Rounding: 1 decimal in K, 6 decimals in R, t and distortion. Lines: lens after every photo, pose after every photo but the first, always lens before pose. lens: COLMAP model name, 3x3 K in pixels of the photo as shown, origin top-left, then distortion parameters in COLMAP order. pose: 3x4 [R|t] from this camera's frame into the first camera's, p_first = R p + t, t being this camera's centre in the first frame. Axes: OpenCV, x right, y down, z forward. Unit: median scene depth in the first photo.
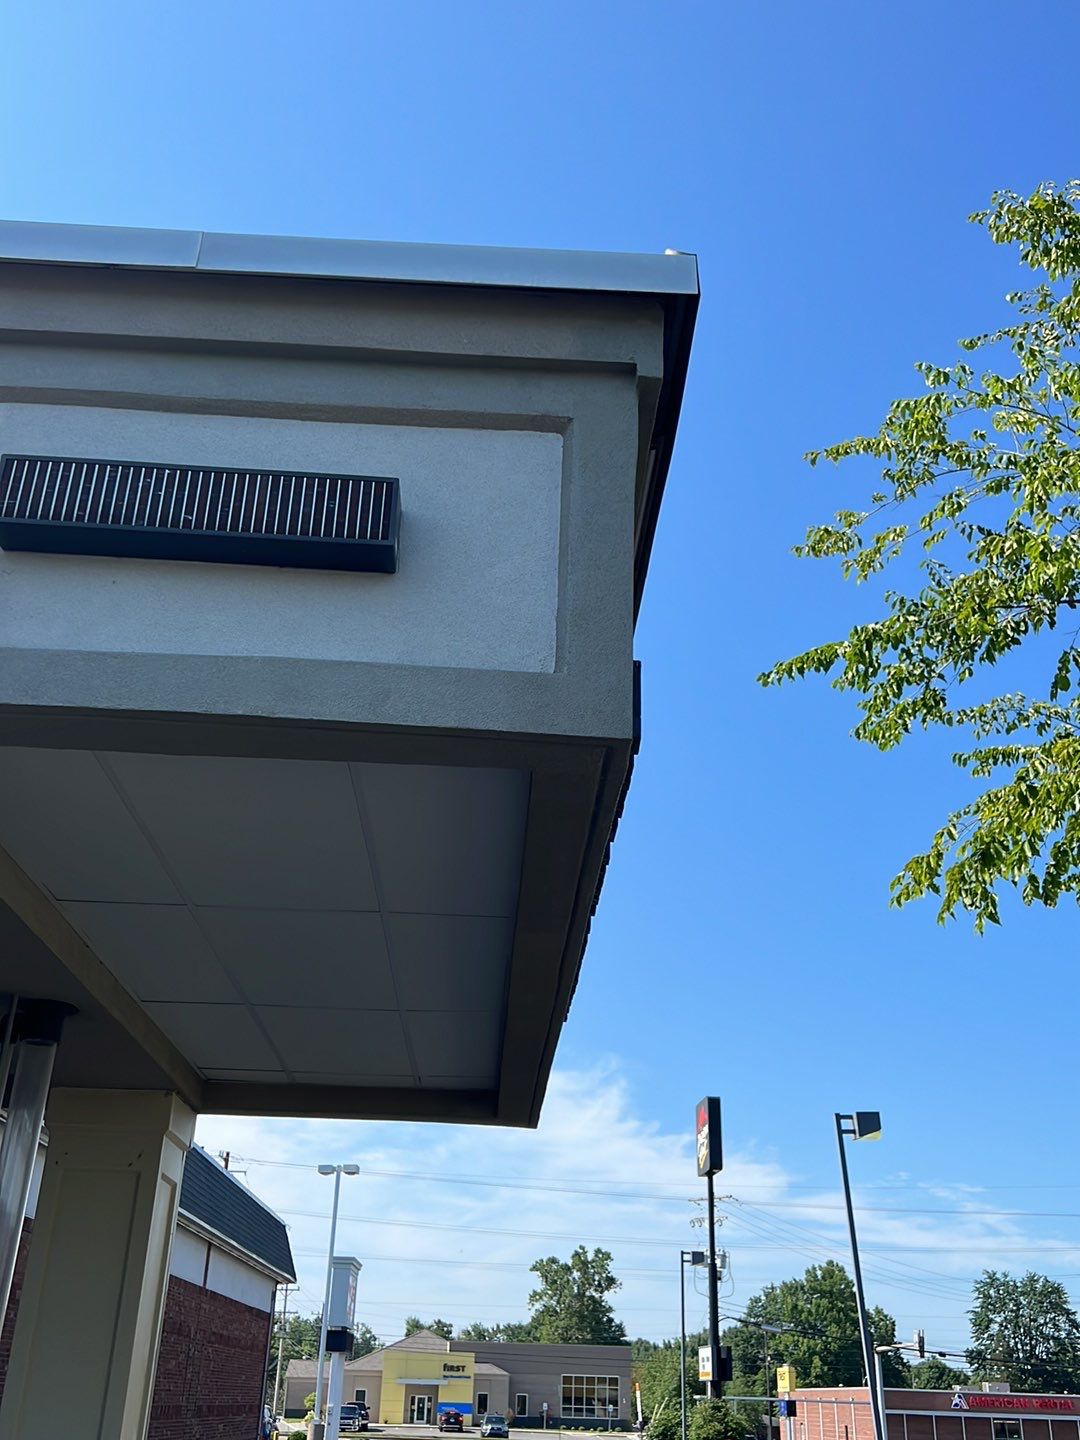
lens RADIAL K [[1381.3, 0, 540.0], [0, 1381.3, 720.0], [0, 0, 1]] dist [0.014065, -0.014098]
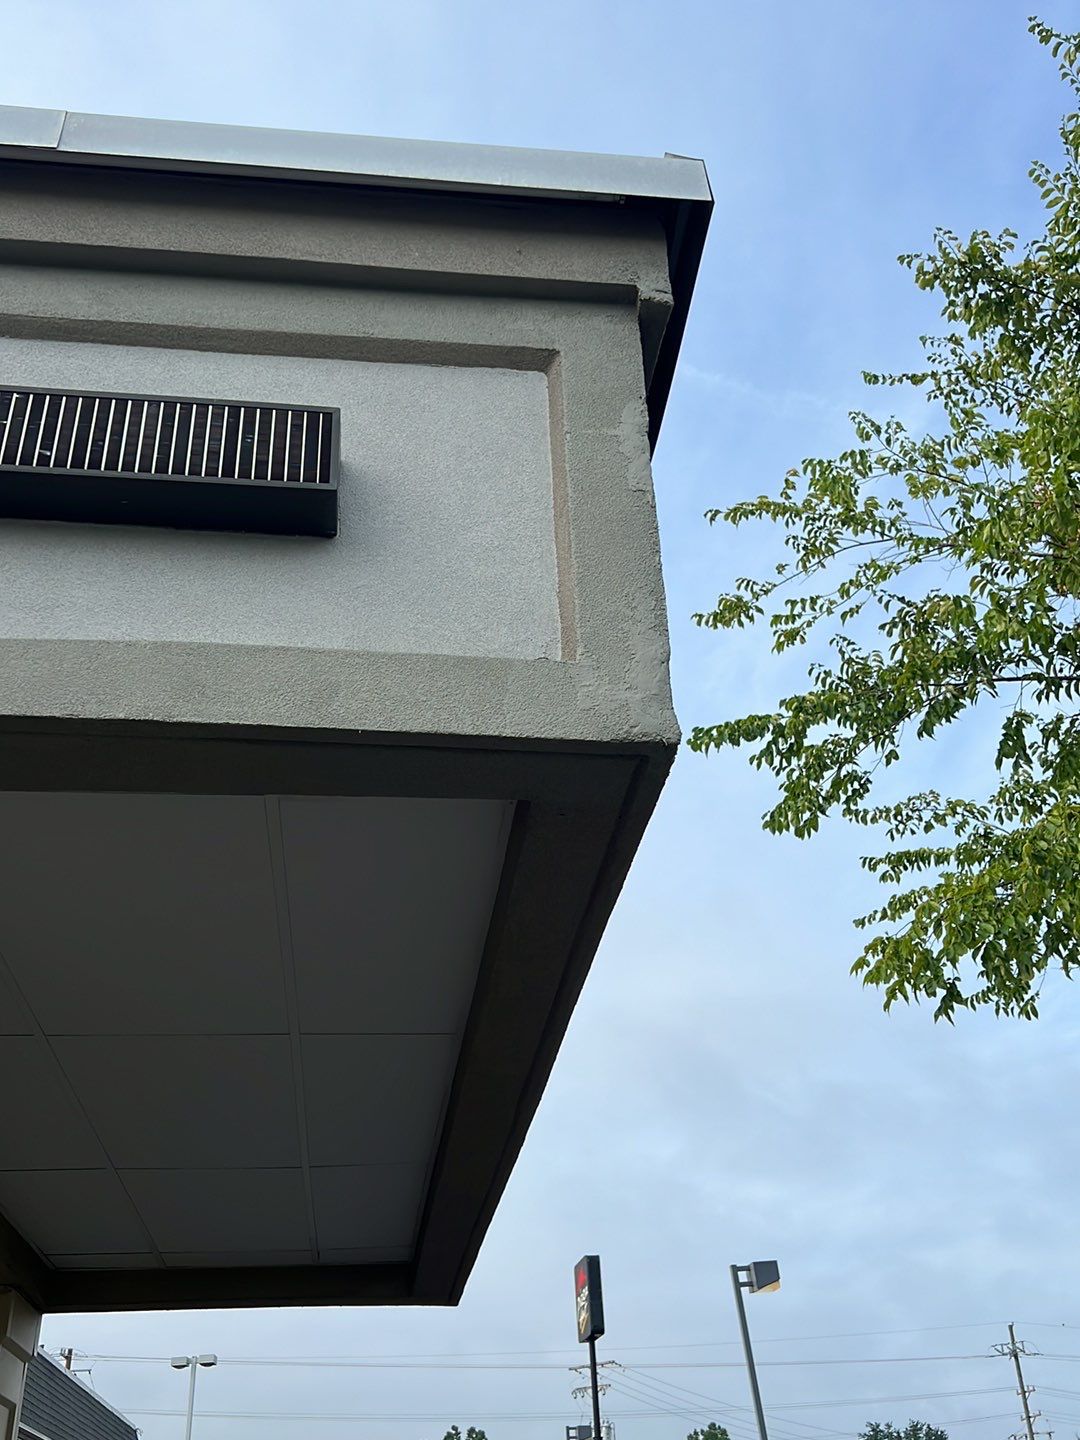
lens RADIAL K [[1381.3, 0, 540.0], [0, 1381.3, 720.0], [0, 0, 1]] dist [0.014065, -0.014098]
pose [[0.994319, -0.020041, 0.104538, -0.071554], [0.031136, 0.993920, -0.105612, 0.066790], [-0.101785, 0.108266, 0.988897, 0.260327]]
